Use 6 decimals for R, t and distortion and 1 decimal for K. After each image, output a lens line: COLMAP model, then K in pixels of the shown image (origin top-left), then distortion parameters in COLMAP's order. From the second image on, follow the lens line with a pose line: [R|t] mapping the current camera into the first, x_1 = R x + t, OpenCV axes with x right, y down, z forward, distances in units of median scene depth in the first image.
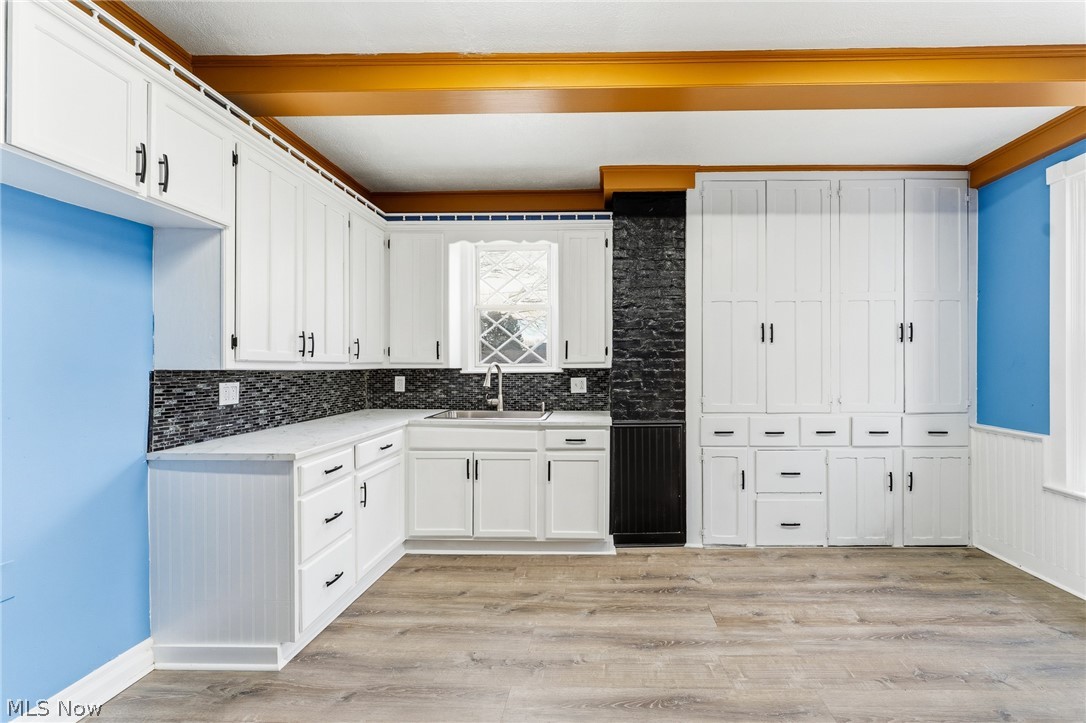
lens RADIAL K [[444.4, 0, 592.7], [0, 444.4, 368.1], [0, 0, 1]] dist [-0.004004, -0.000695]
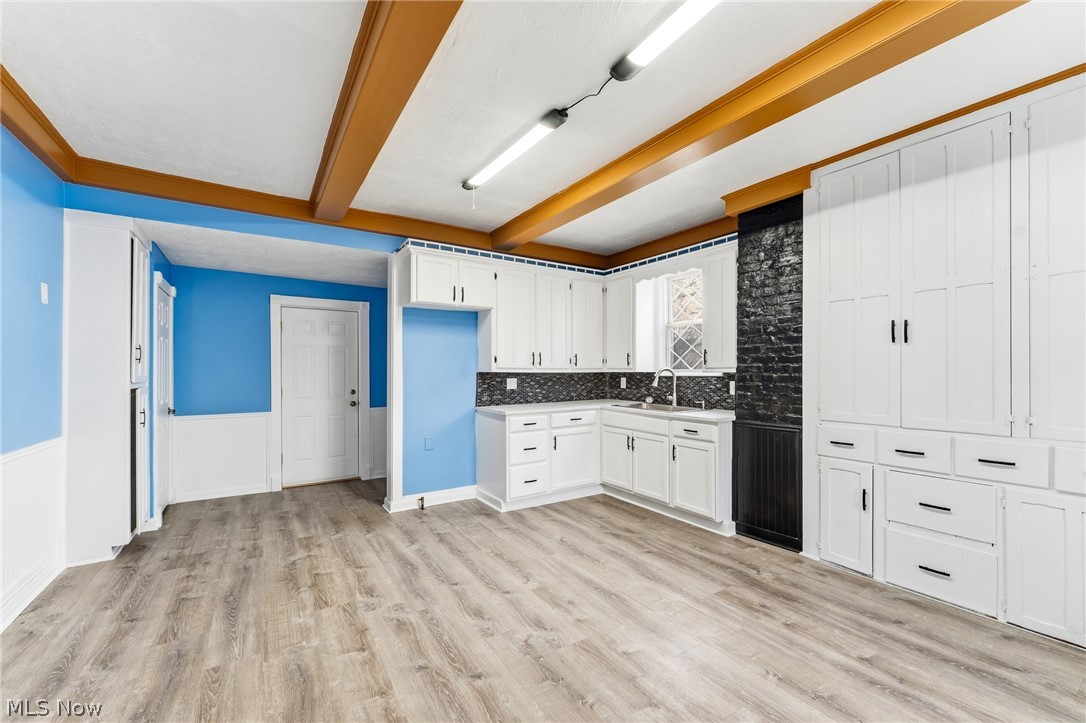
lens RADIAL K [[444.4, 0, 558.1], [0, 444.4, 372.5], [0, 0, 1]] dist [-0.004004, -0.000695]
pose [[0.573602, 0.005413, -0.819116, 0.758938], [-0.004665, 0.999984, 0.003341, -0.001871], [0.819121, 0.001905, 0.573618, -0.006051]]
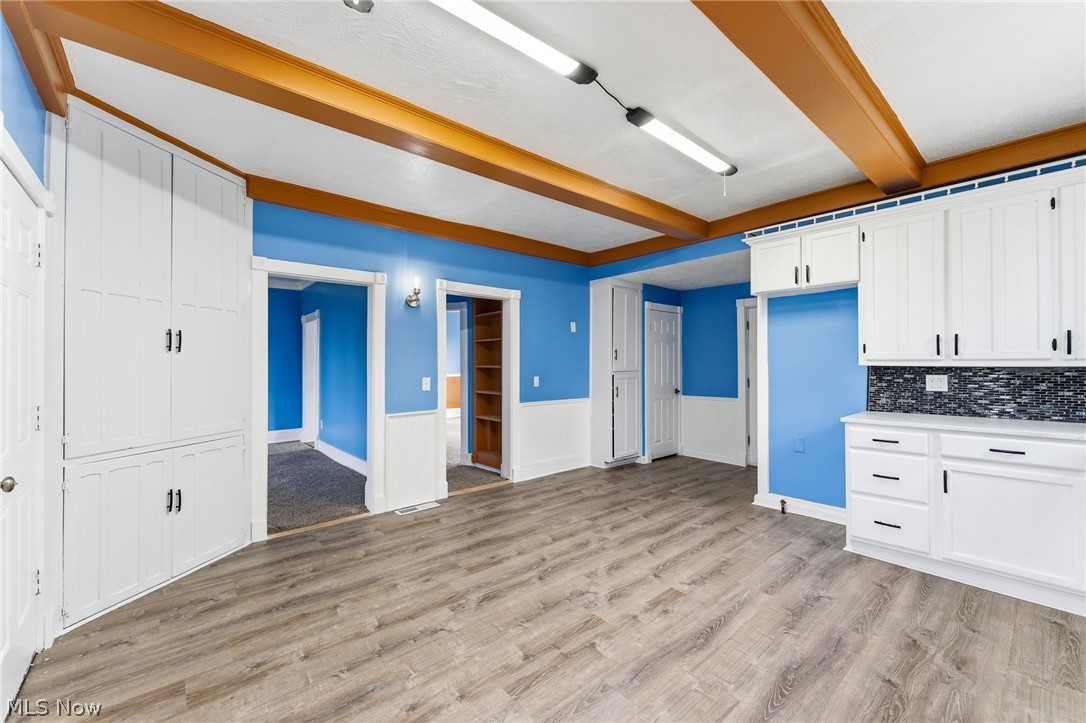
lens RADIAL K [[444.4, 0, 521.6], [0, 444.4, 368.1], [0, 0, 1]] dist [-0.004004, -0.000695]
pose [[-0.770798, 0.010752, -0.636989, 0.781981], [0.003061, 0.999909, 0.013173, -0.007936], [0.637072, 0.008204, -0.770760, 0.943176]]
